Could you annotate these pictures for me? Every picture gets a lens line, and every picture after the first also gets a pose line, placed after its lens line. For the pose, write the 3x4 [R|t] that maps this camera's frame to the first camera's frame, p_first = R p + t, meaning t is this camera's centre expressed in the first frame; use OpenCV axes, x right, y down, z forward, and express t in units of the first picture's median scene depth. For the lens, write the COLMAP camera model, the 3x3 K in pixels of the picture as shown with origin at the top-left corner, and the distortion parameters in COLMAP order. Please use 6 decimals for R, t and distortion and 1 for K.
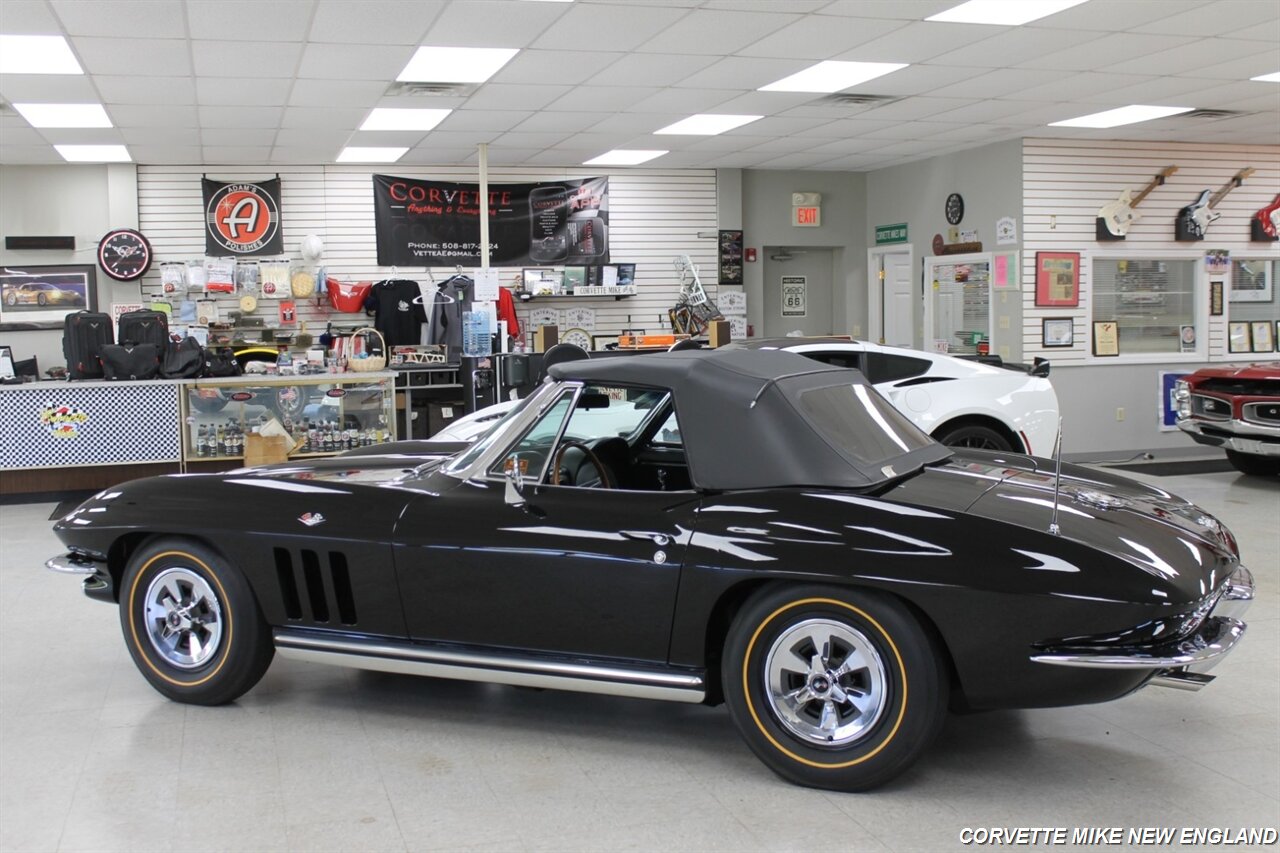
lens RADIAL K [[1374.2, 0, 658.2], [0, 1374.2, 427.2], [0, 0, 1]] dist [-0.112489, 0.140069]
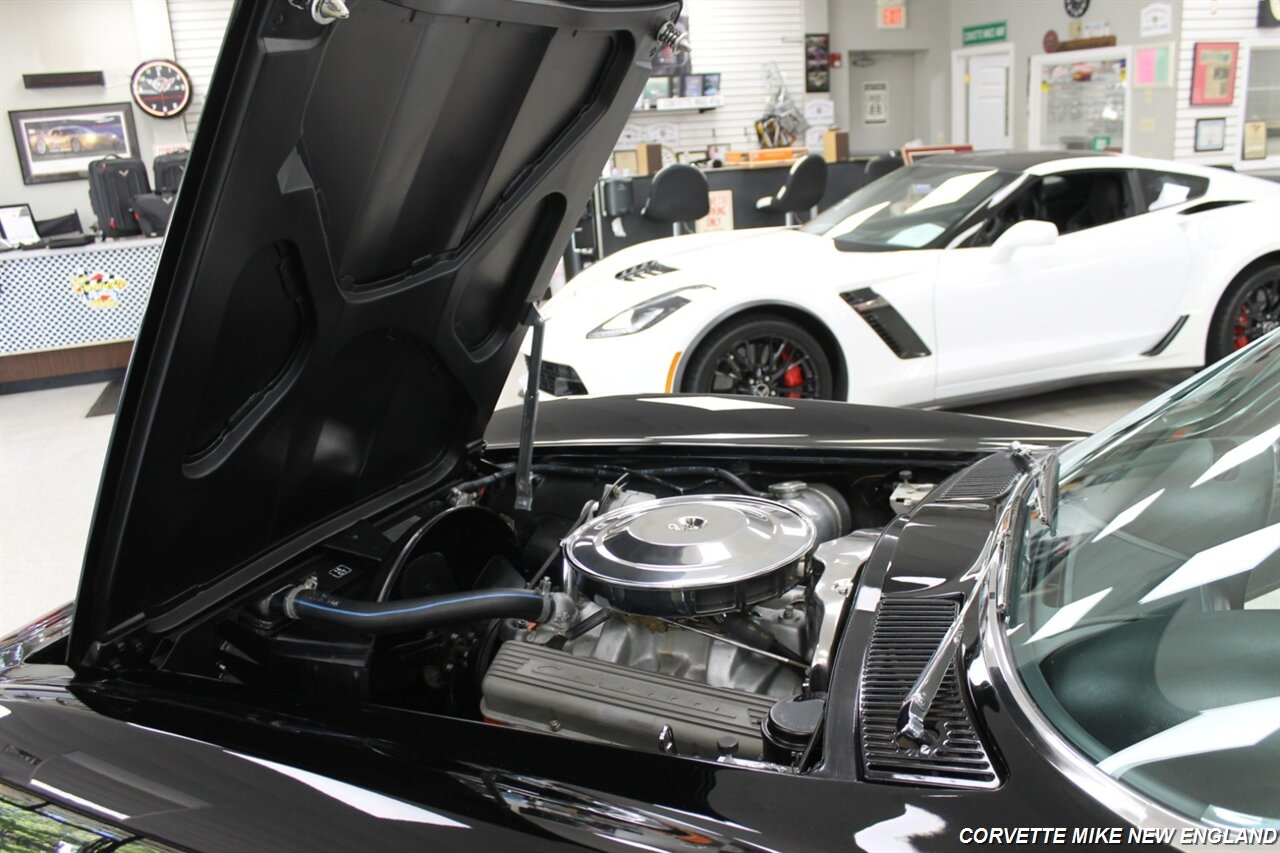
lens RADIAL K [[1075.5, 0, 654.5], [0, 1075.5, 425.4], [0, 0, 1]] dist [-0.177274, 0.164059]
pose [[0.999078, -0.042927, -0.001138, -0.077597], [0.042382, 0.981433, 0.187065, -0.022757], [-0.006914, -0.186941, 0.982347, 0.282853]]
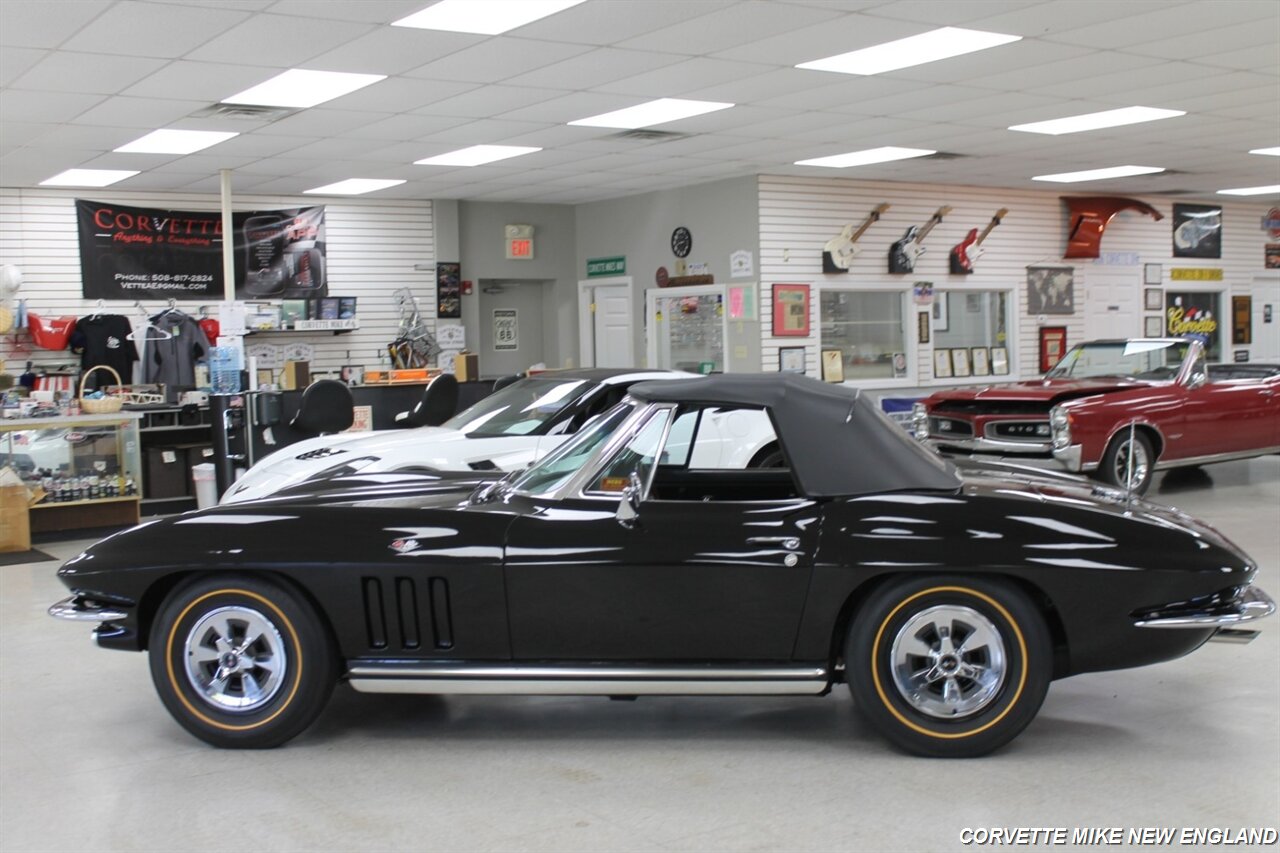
lens RADIAL K [[1440.6, 0, 640.0], [0, 1440.6, 426.5], [0, 0, 1]] dist [-0.086770, 0.054164]
pose [[0.957838, -0.024965, 0.286222, -0.127809], [0.033599, 0.999115, -0.025290, 0.004098], [-0.285338, 0.033841, 0.957829, -0.018366]]
